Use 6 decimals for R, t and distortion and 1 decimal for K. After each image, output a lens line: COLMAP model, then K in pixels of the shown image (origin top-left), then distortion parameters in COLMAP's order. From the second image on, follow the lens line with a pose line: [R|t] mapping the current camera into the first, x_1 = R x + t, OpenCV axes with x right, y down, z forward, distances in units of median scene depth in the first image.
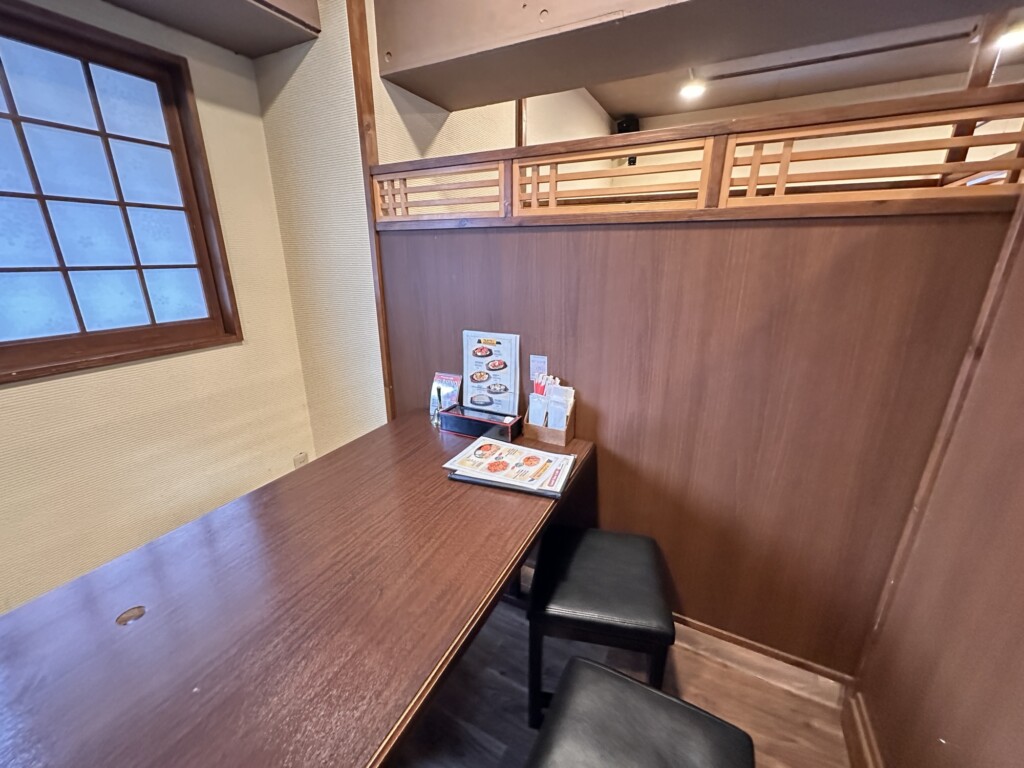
lens RADIAL K [[410.6, 0, 510.9], [0, 410.6, 383.8], [0, 0, 1]] dist [-0.004288, 0.002355]
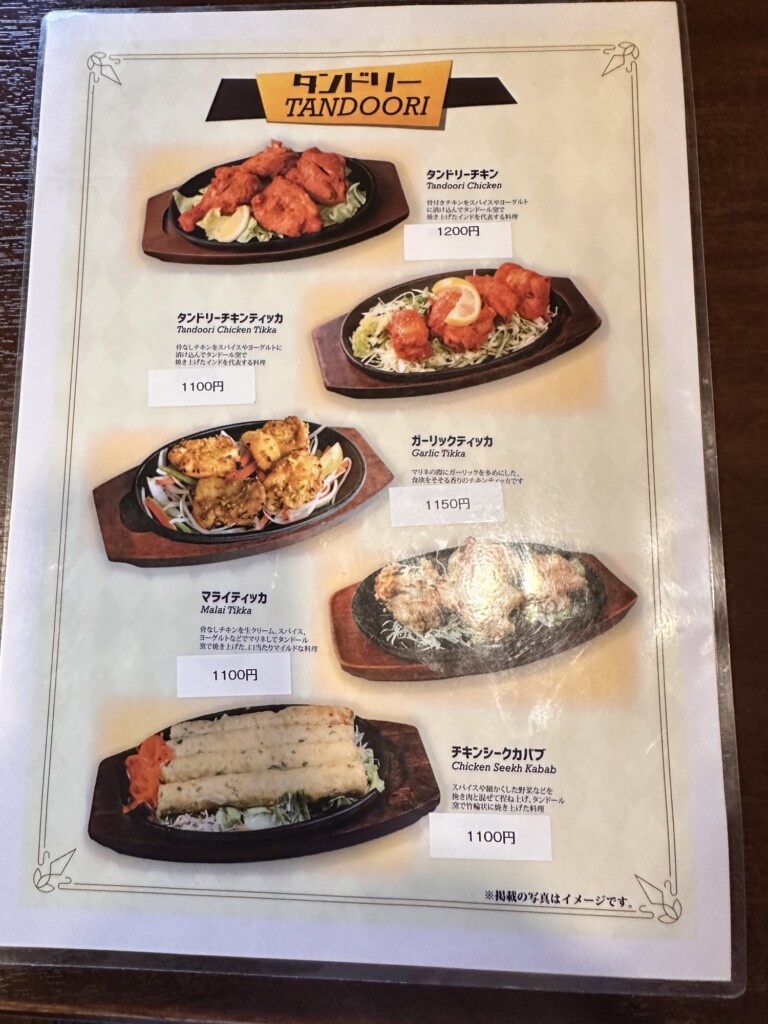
lens RADIAL K [[714.9, 0, 383.8], [0, 714.9, 511.4], [0, 0, 1]] dist [-0.012851, -0.003902]
pose [[0.911114, 0.033616, 0.410782, -0.108996], [0.106082, 0.943963, -0.312538, 0.037146], [-0.398269, 0.328334, 0.856492, 0.878694]]
